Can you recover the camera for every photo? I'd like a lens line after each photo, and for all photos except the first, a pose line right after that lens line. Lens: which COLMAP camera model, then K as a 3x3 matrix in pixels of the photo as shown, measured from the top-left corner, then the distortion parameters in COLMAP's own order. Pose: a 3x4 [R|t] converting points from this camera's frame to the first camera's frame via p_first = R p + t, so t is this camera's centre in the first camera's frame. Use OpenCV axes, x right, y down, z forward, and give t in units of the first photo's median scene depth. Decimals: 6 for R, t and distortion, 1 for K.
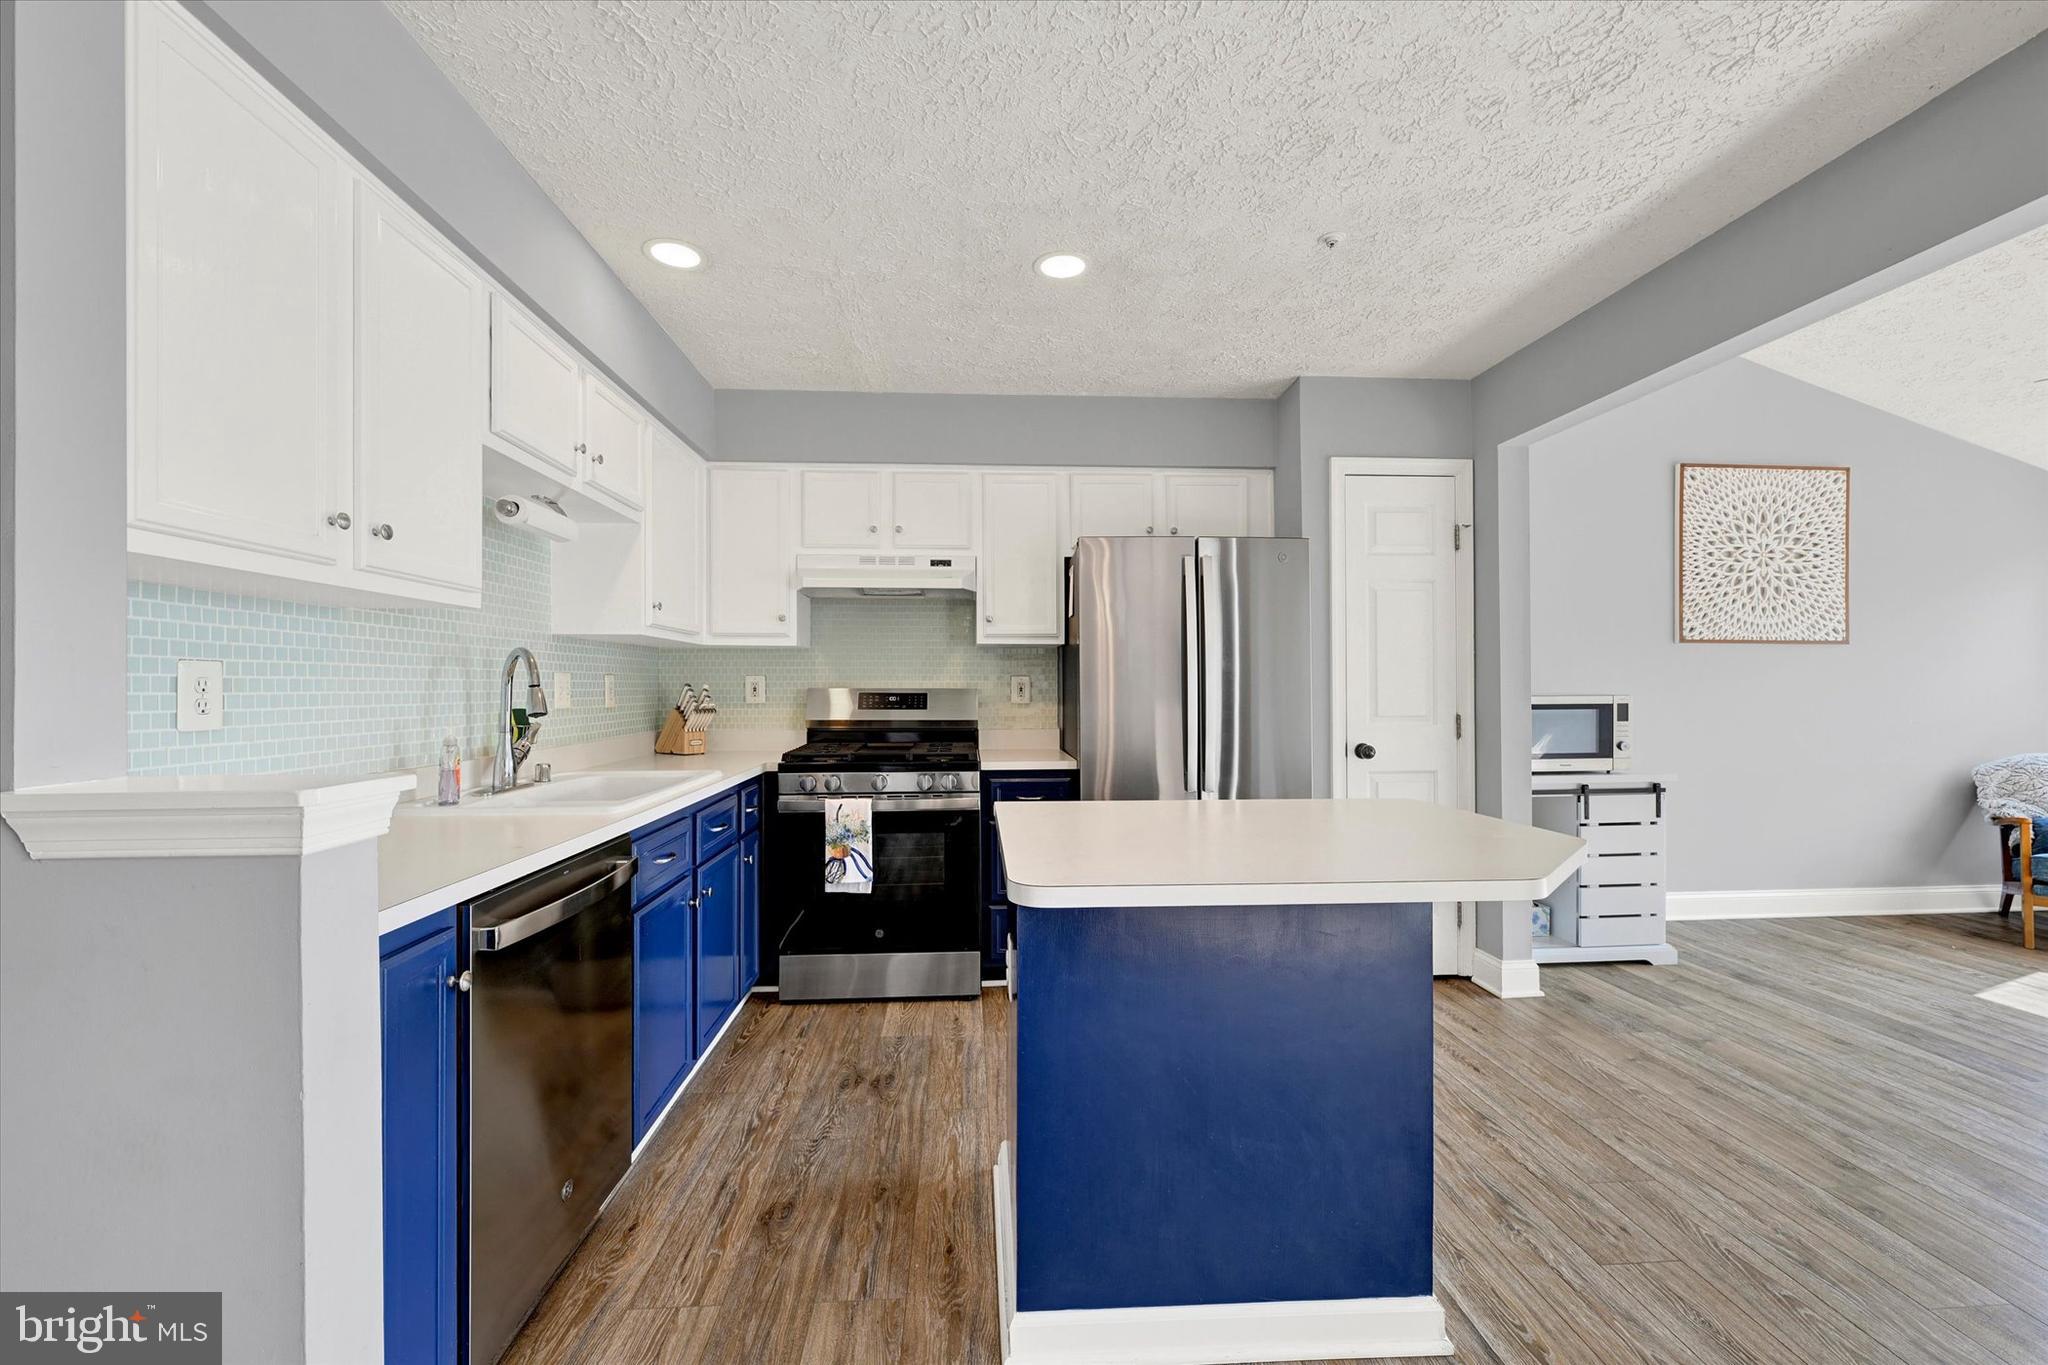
lens RADIAL K [[824.8, 0, 1008.8], [0, 824.8, 677.9], [0, 0, 1]] dist [0.000229, -0.000146]
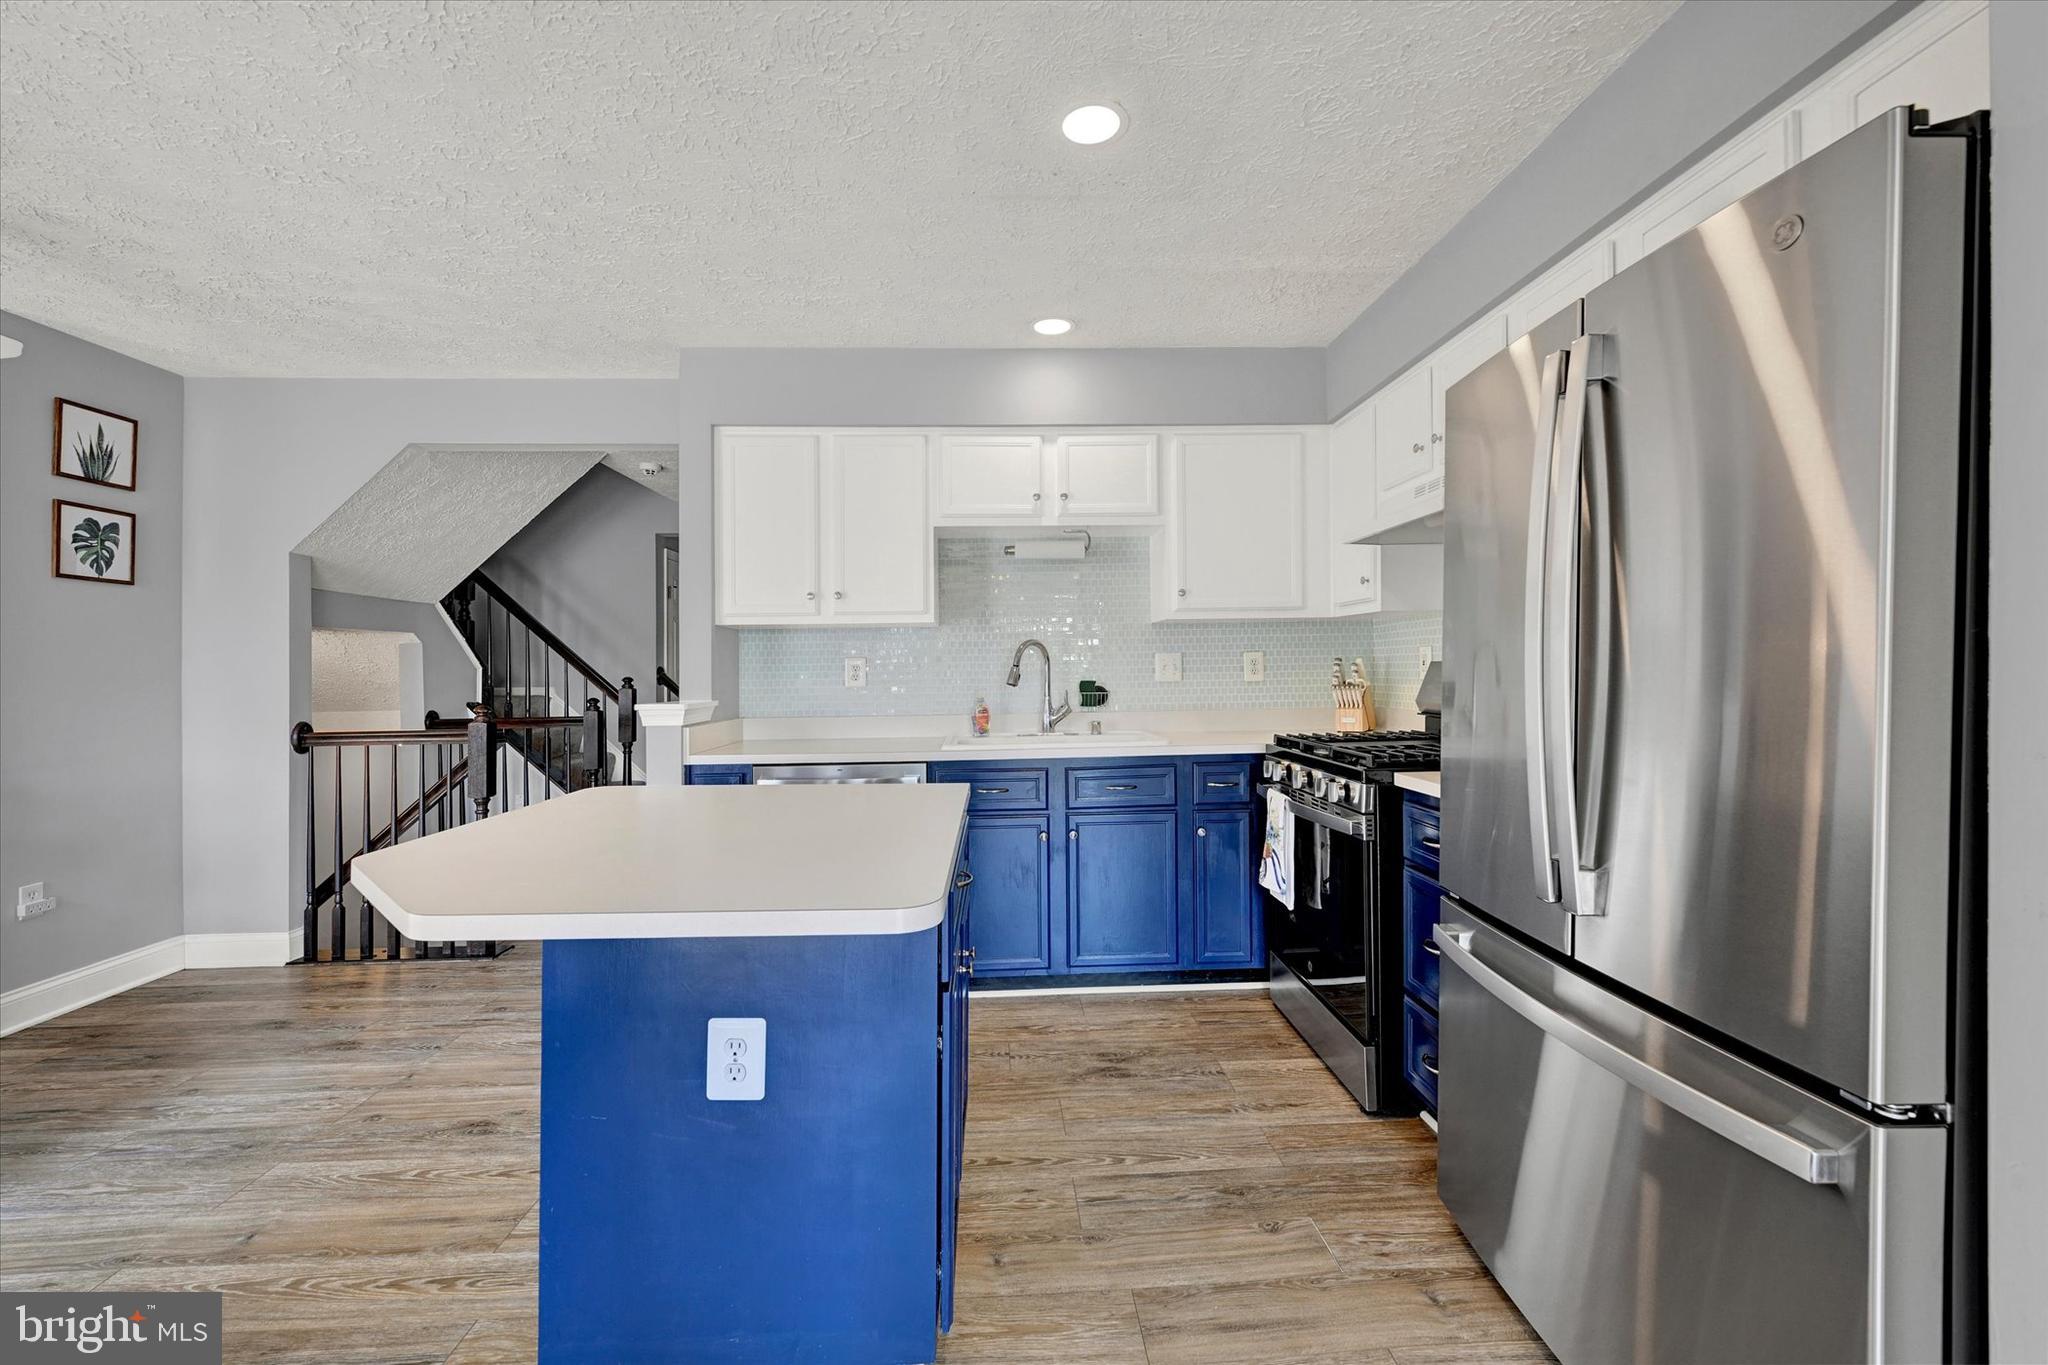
lens RADIAL K [[824.8, 0, 1028.3], [0, 824.8, 689.3], [0, 0, 1]] dist [0.000229, -0.000146]
pose [[-0.013165, 0.029087, -0.999490, 0.489118], [0.026057, 0.999247, 0.028736, 0.006363], [0.999574, -0.025665, -0.013913, 0.564177]]
